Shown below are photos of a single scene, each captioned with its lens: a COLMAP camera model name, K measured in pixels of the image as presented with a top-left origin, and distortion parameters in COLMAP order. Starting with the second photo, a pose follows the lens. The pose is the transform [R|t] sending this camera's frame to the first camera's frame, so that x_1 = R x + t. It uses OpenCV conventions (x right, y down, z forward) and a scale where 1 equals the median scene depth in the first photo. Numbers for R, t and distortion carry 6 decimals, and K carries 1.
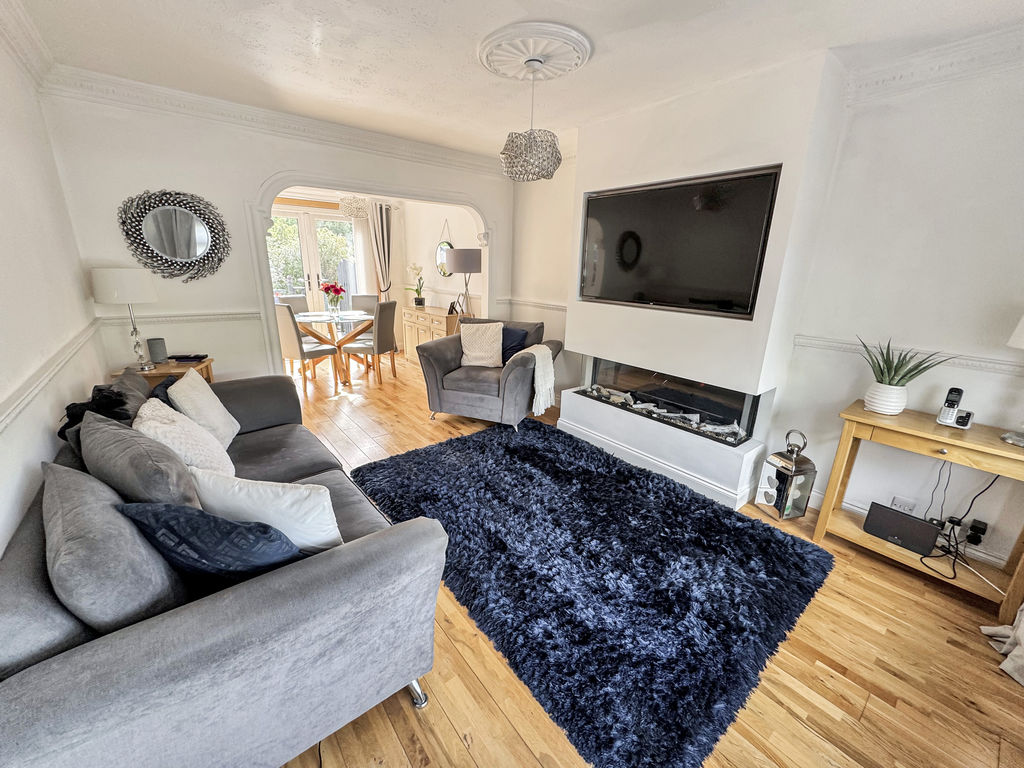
lens RADIAL K [[406.3, 0, 512.0], [0, 406.3, 384.0], [0, 0, 1]] dist [-0.000366, -0.000016]
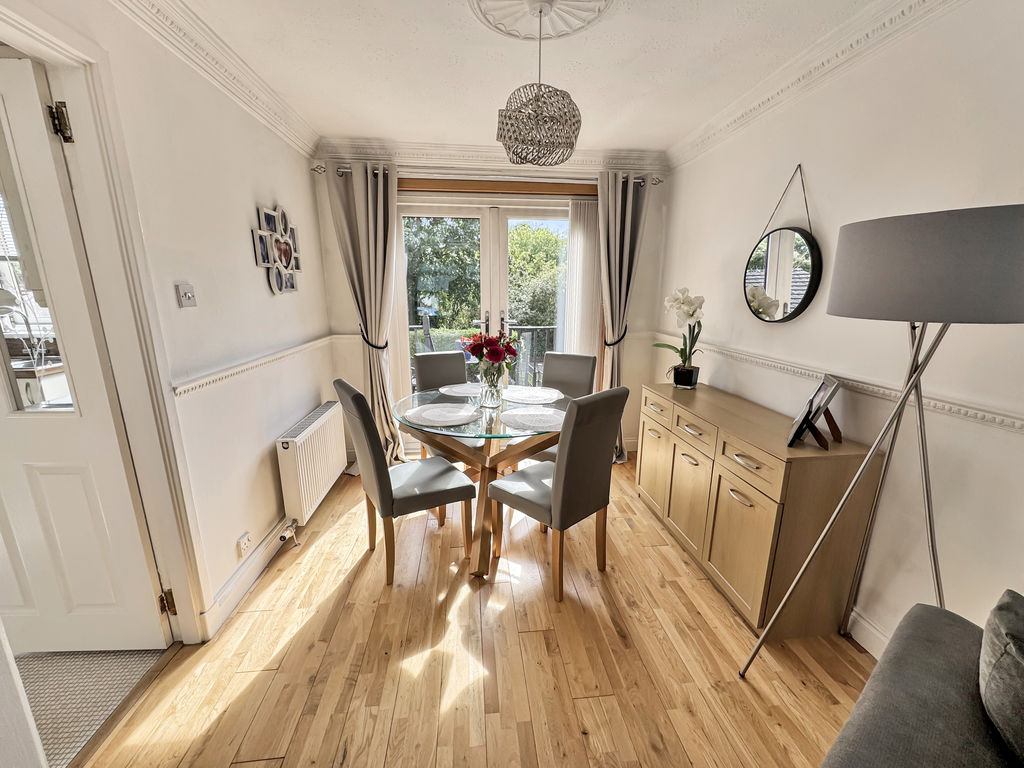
lens RADIAL K [[405.0, 0, 512.0], [0, 405.0, 384.0], [0, 0, 1]] dist [-0.022072, 0.000145]
pose [[0.841373, 0.102166, -0.530711, -0.175856], [-0.137836, 0.990061, -0.027926, -0.179021], [0.522583, 0.096647, 0.847093, 0.616399]]
